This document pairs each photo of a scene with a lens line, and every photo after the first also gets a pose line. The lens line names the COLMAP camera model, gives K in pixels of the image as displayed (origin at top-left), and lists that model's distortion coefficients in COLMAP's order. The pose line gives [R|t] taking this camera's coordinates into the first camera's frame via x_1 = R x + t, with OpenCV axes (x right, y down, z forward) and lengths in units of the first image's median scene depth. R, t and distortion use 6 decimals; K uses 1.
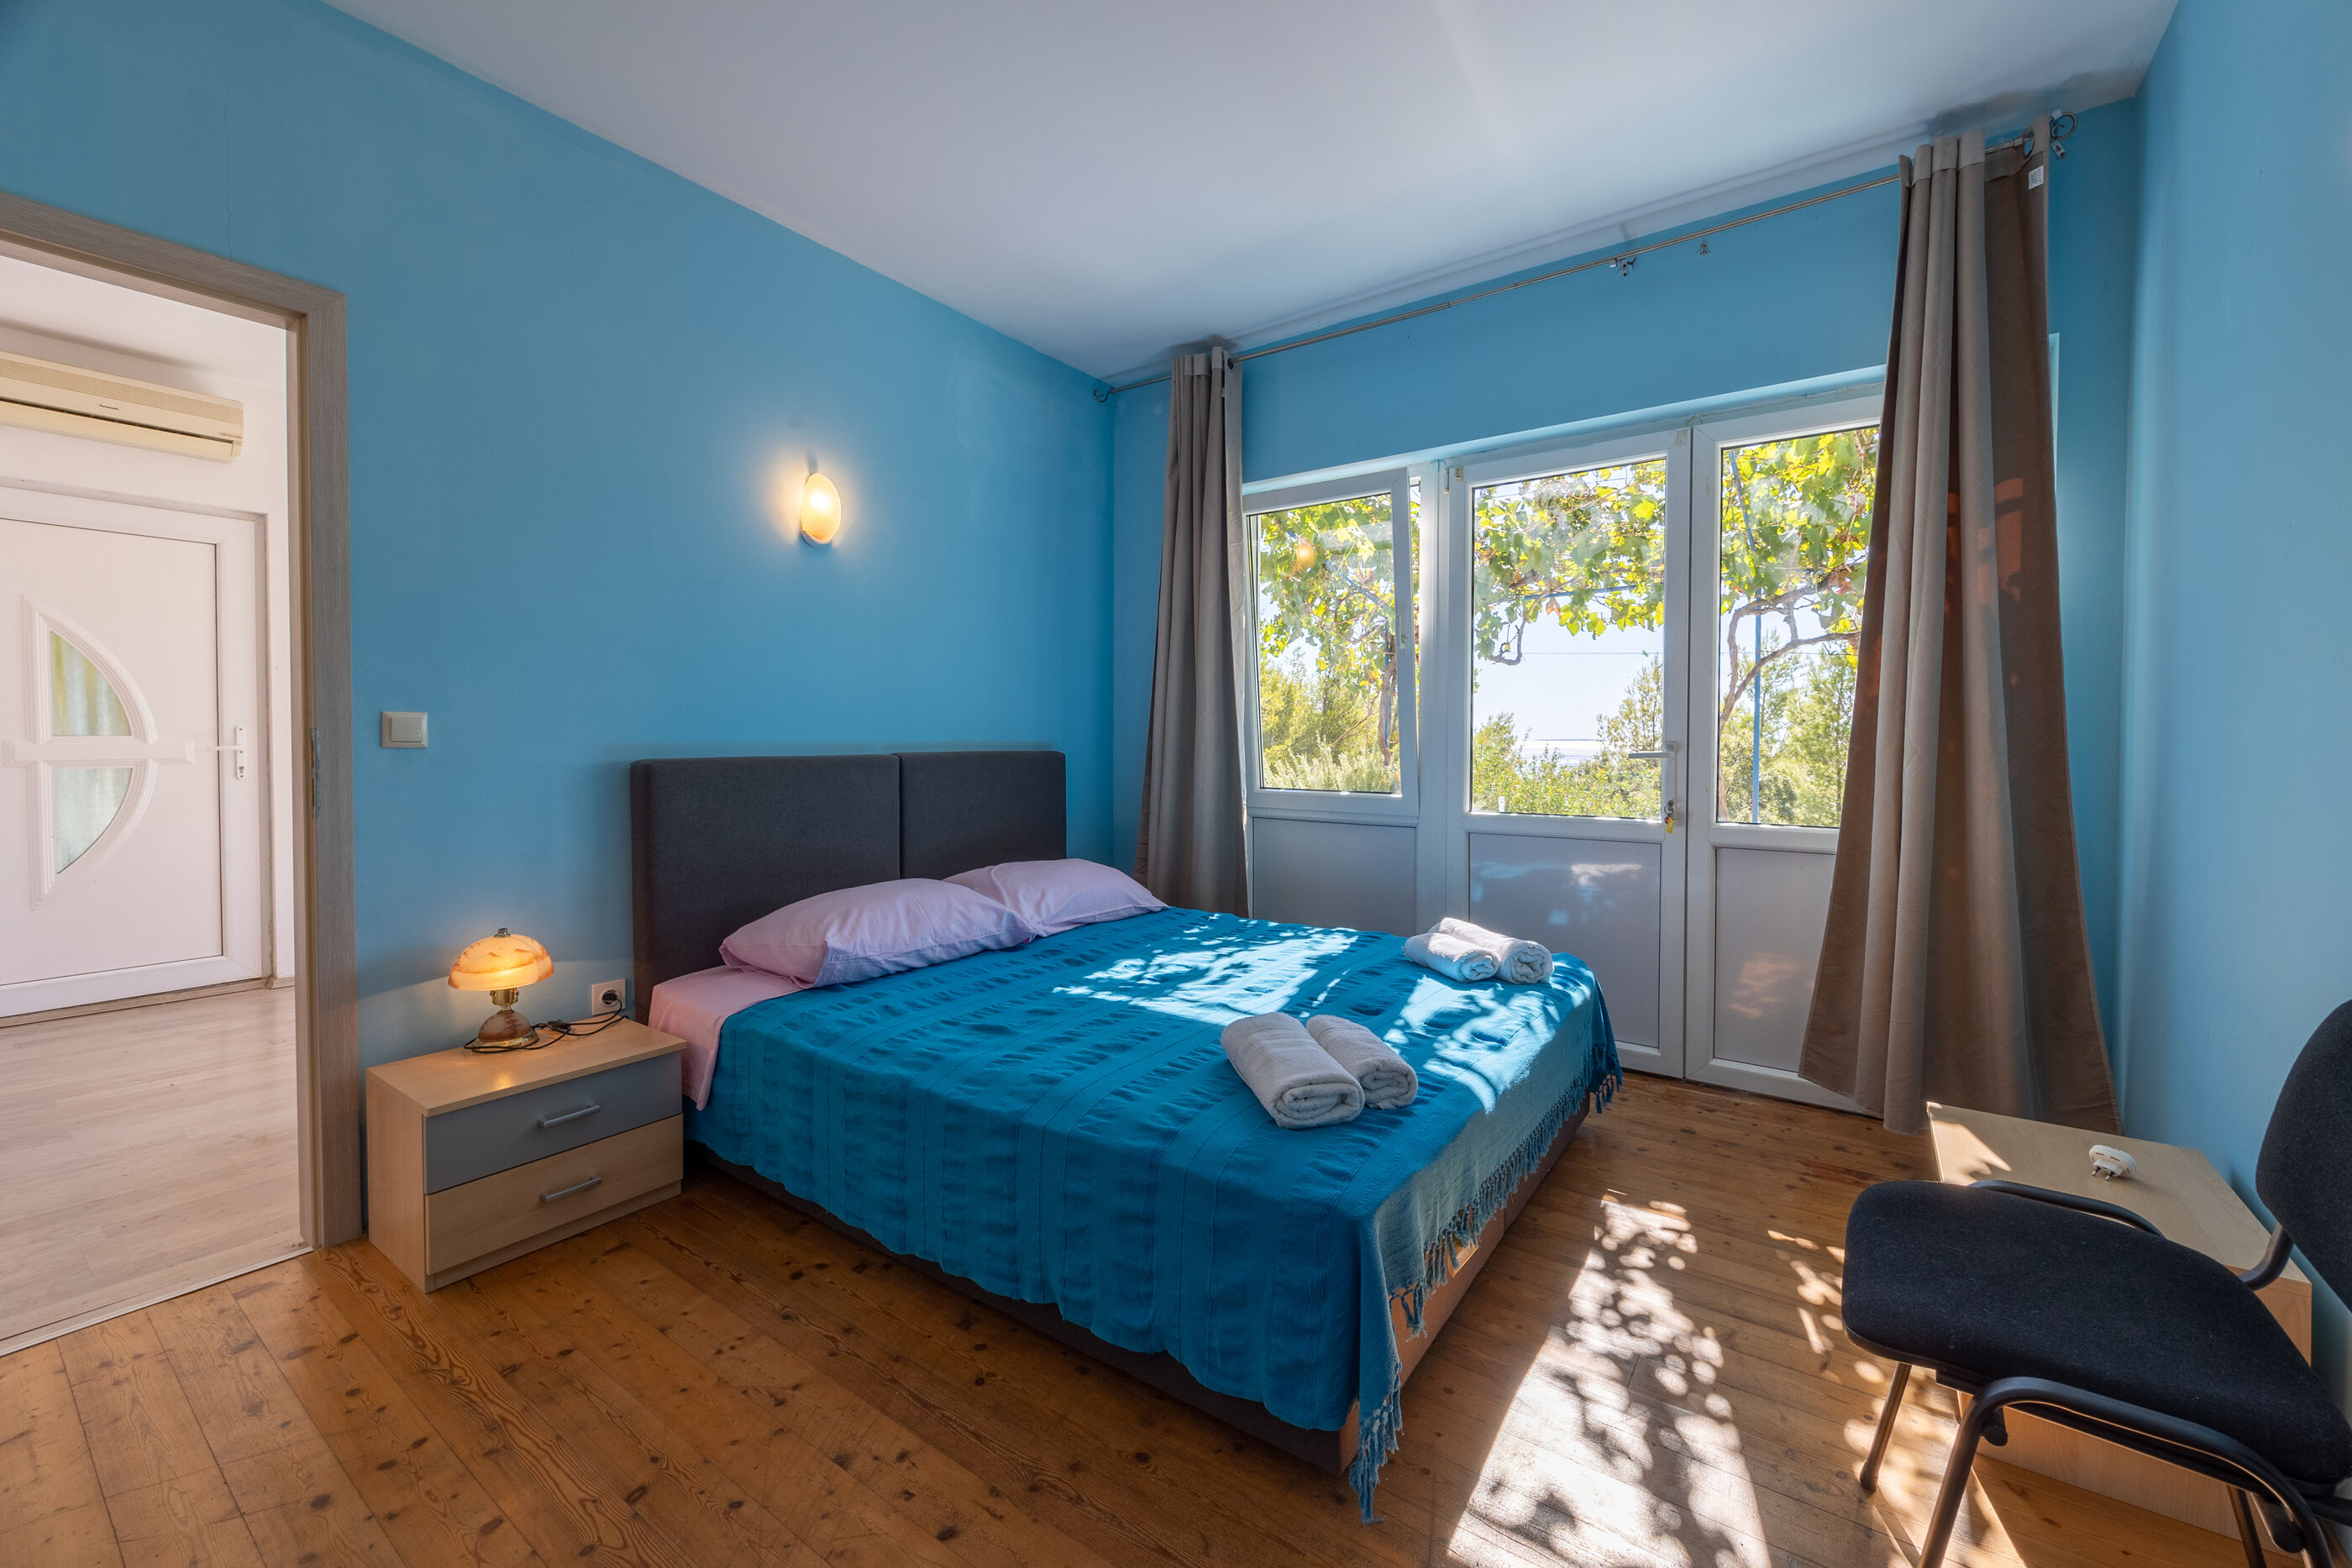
lens RADIAL K [[919.0, 0, 1237.9], [0, 919.0, 793.5], [0, 0, 1]] dist [0.001218, 0.000342]
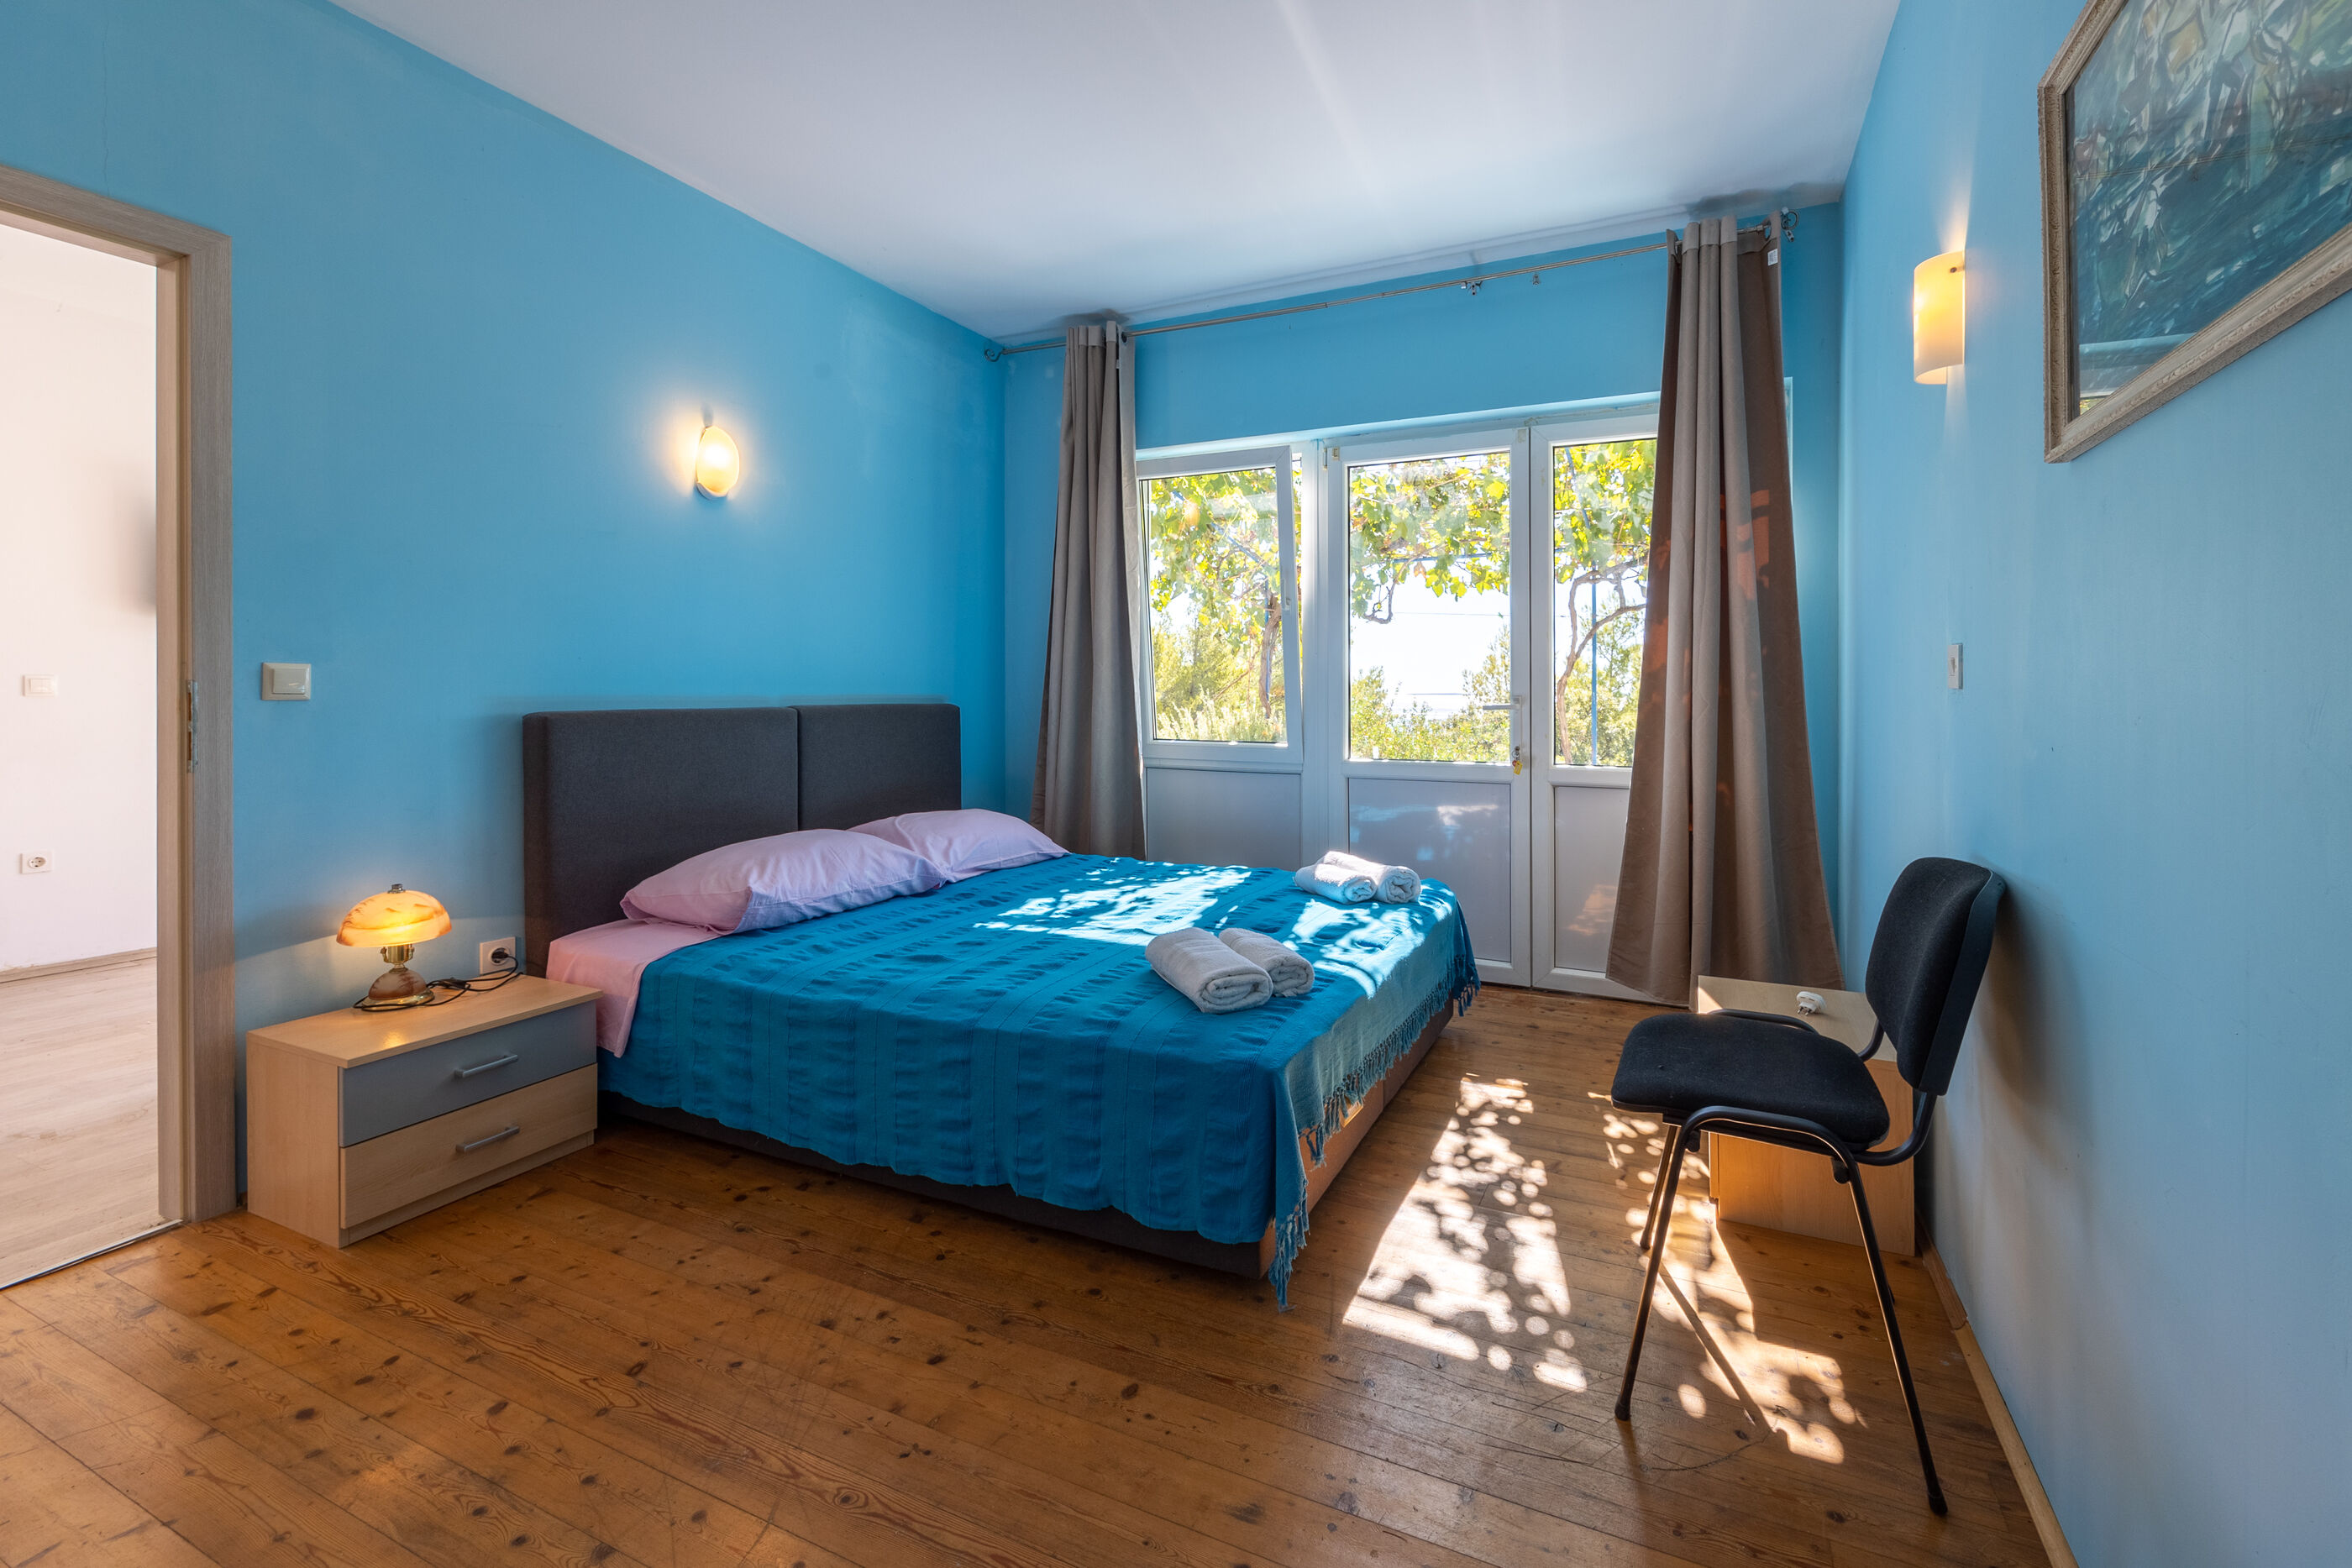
lens RADIAL K [[965.9, 0, 1289.7], [0, 965.9, 737.4], [0, 0, 1]] dist [0.001085, -0.000170]
pose [[0.981548, -0.007068, 0.191088, -0.060895], [0.009538, 0.999882, -0.012006, 0.011684], [-0.190980, 0.013607, 0.981500, -0.198064]]
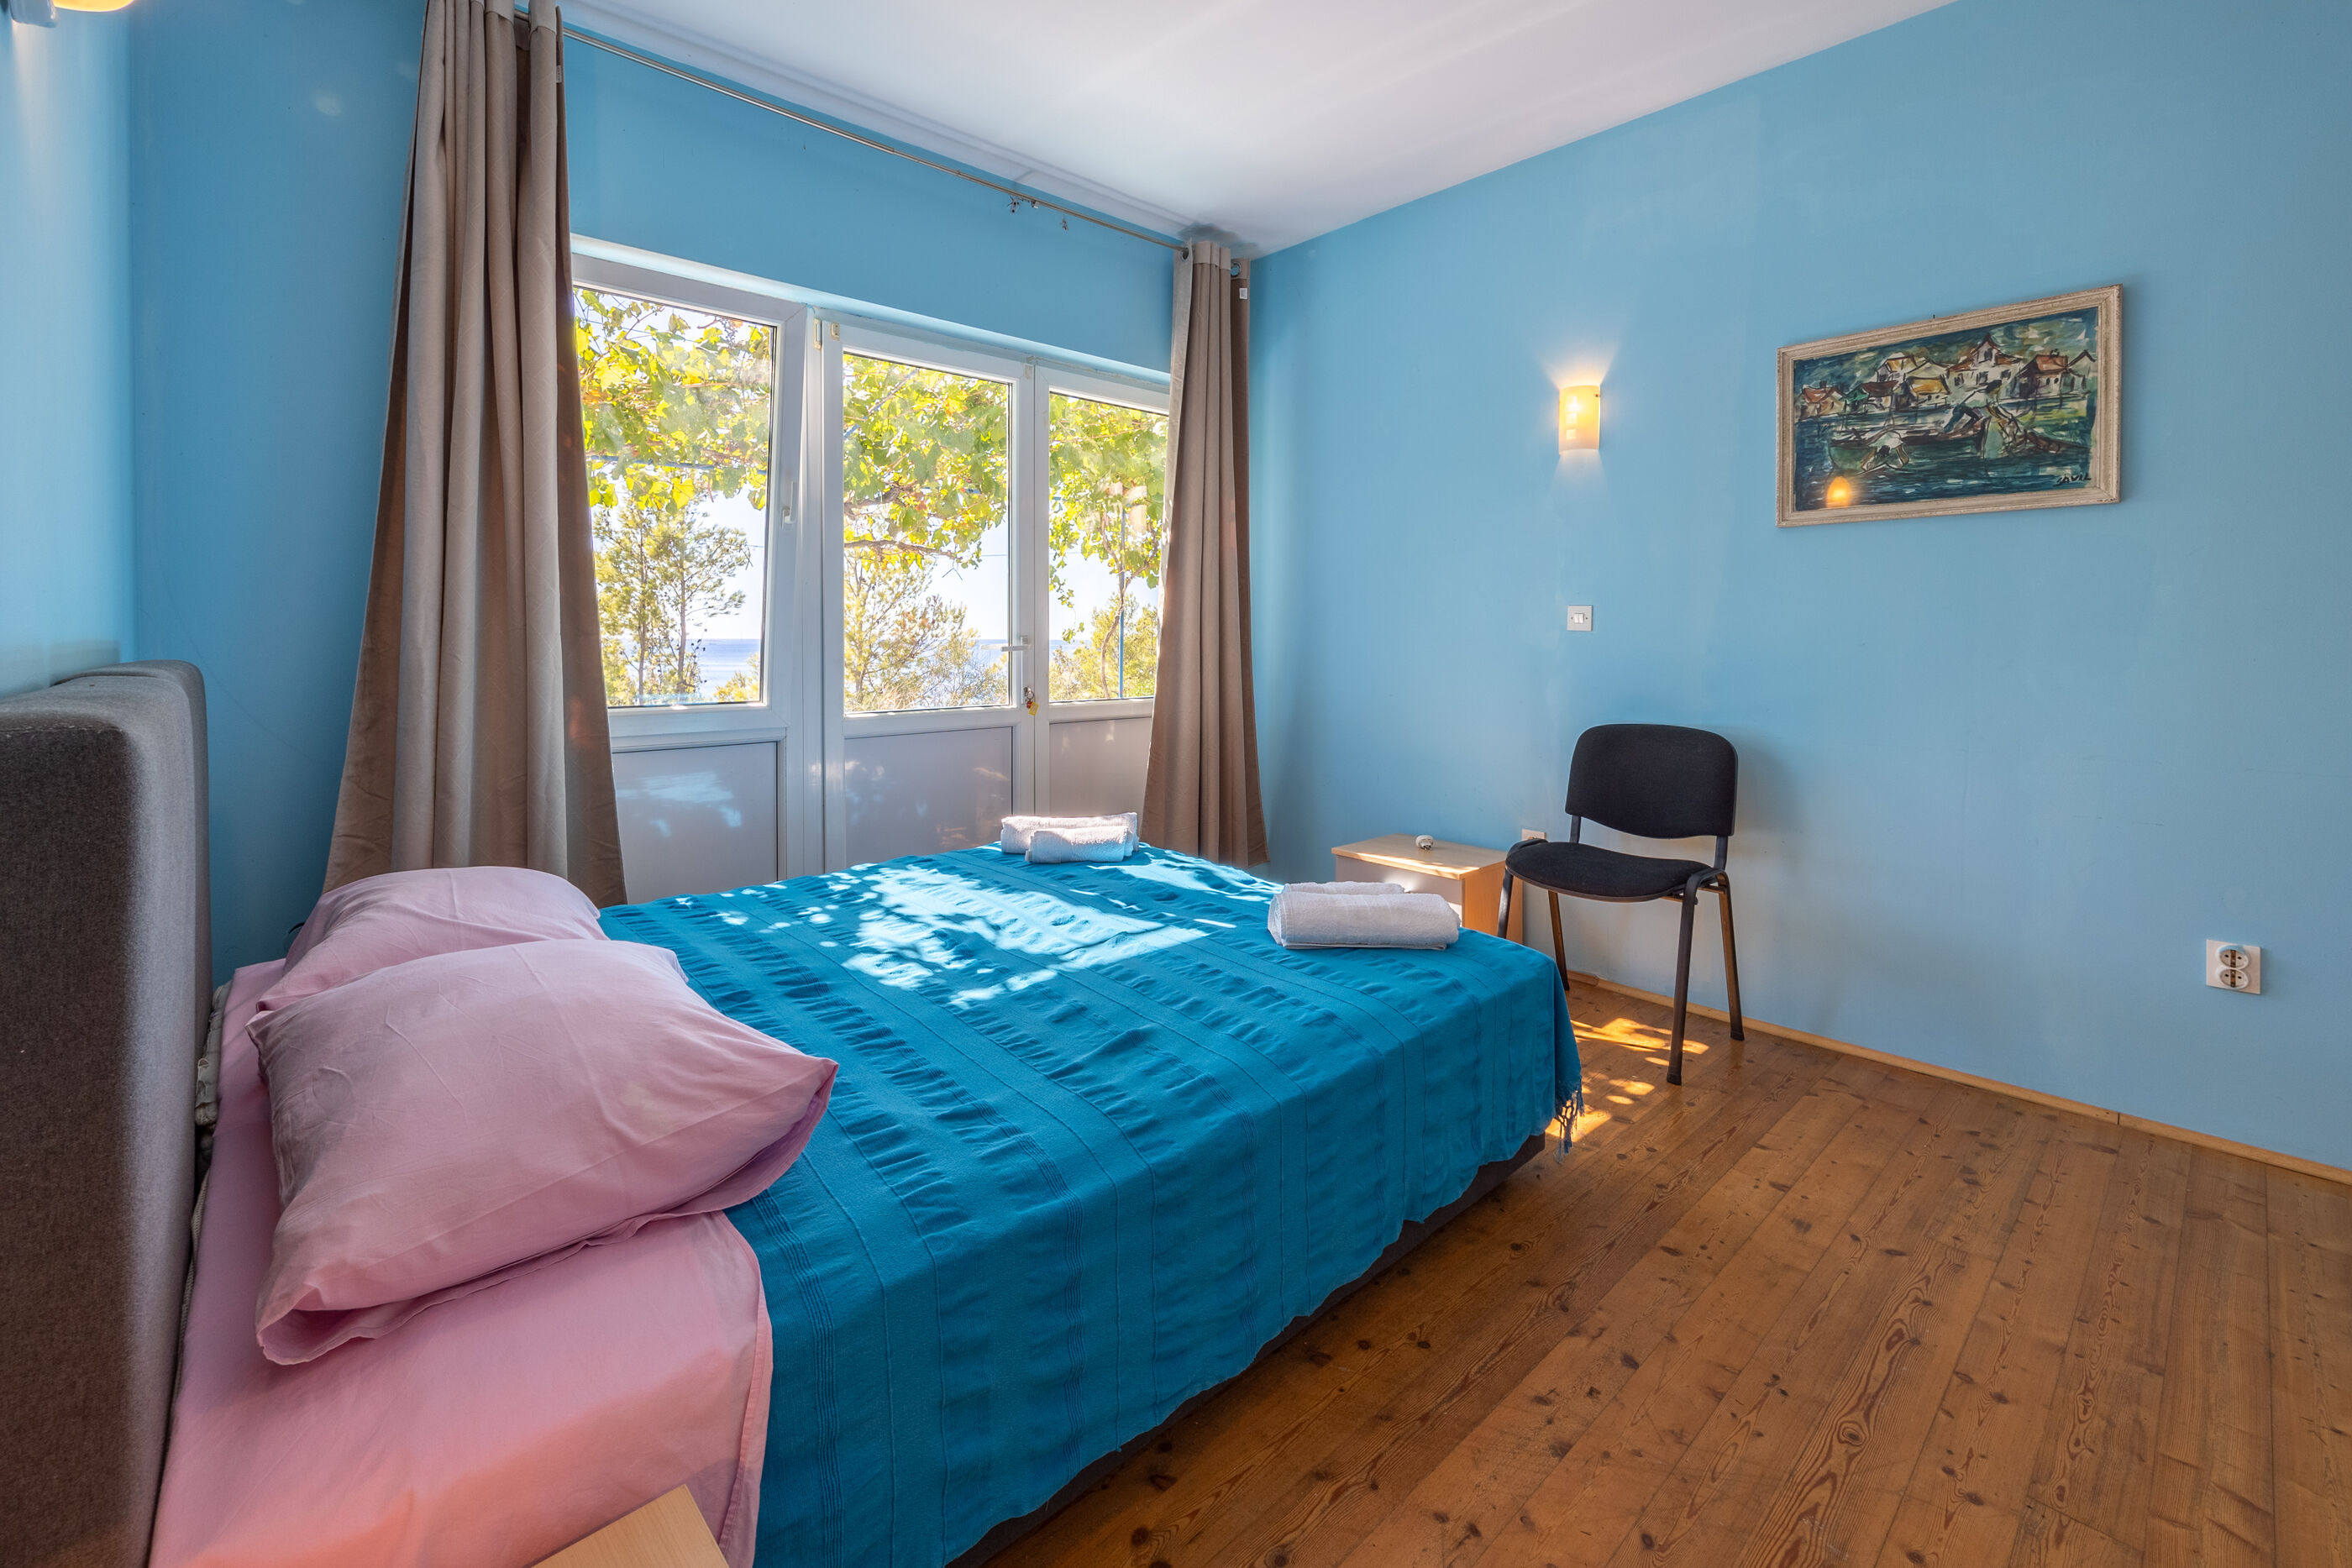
lens RADIAL K [[969.5, 0, 1176.0], [0, 969.5, 697.9], [0, 0, 1]] dist [-0.000889, -0.000082]
pose [[0.248113, -0.062706, 0.966699, -0.918989], [0.056880, 0.997124, 0.050081, -0.041082], [-0.967060, 0.042560, 0.250967, 0.730156]]
